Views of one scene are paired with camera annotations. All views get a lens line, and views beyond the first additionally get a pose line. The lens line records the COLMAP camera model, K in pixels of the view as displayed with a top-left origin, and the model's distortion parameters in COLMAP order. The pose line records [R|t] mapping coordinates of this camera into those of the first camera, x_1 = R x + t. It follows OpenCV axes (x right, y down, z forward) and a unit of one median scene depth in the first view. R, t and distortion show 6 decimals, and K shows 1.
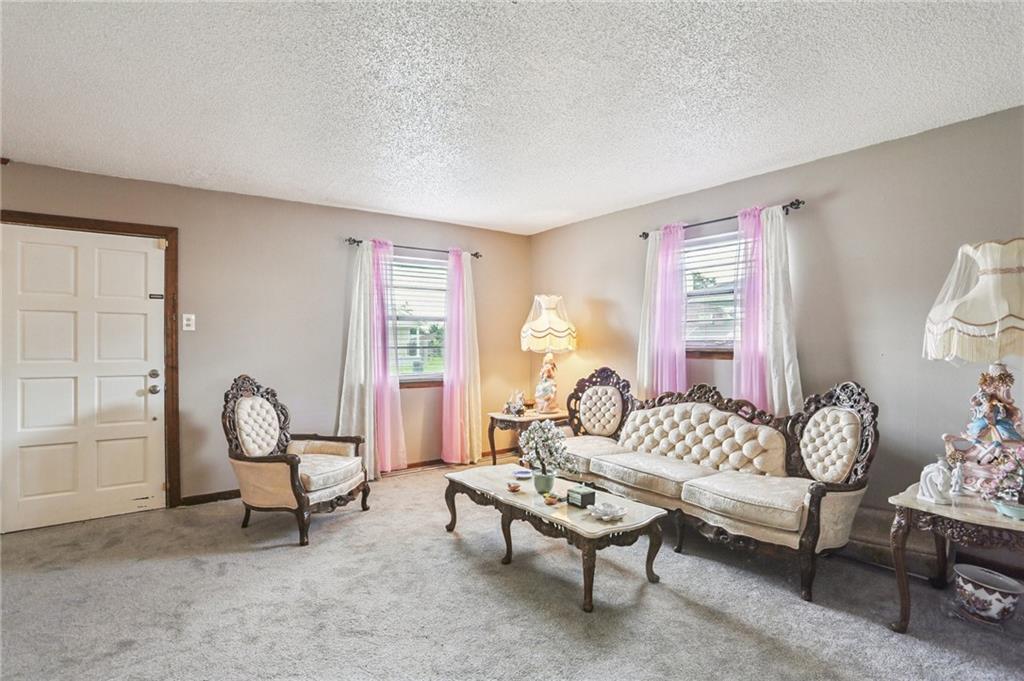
lens RADIAL K [[517.5, 0, 512.0], [0, 517.5, 340.5], [0, 0, 1]] dist [0.002574, 0.000230]
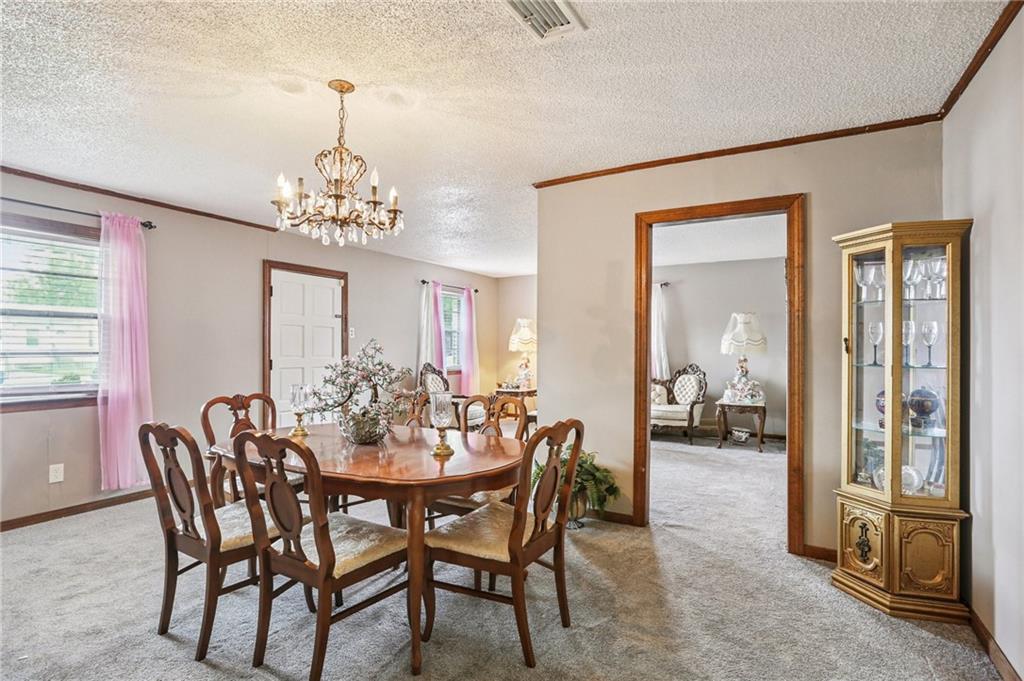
lens RADIAL K [[509.5, 0, 512.0], [0, 509.5, 340.5], [0, 0, 1]] dist [-0.002601, 0.000430]
pose [[0.909657, 0.010131, 0.415237, -0.982086], [-0.007647, 0.999942, -0.007644, -0.004046], [-0.415290, 0.003778, 0.909681, -0.724318]]
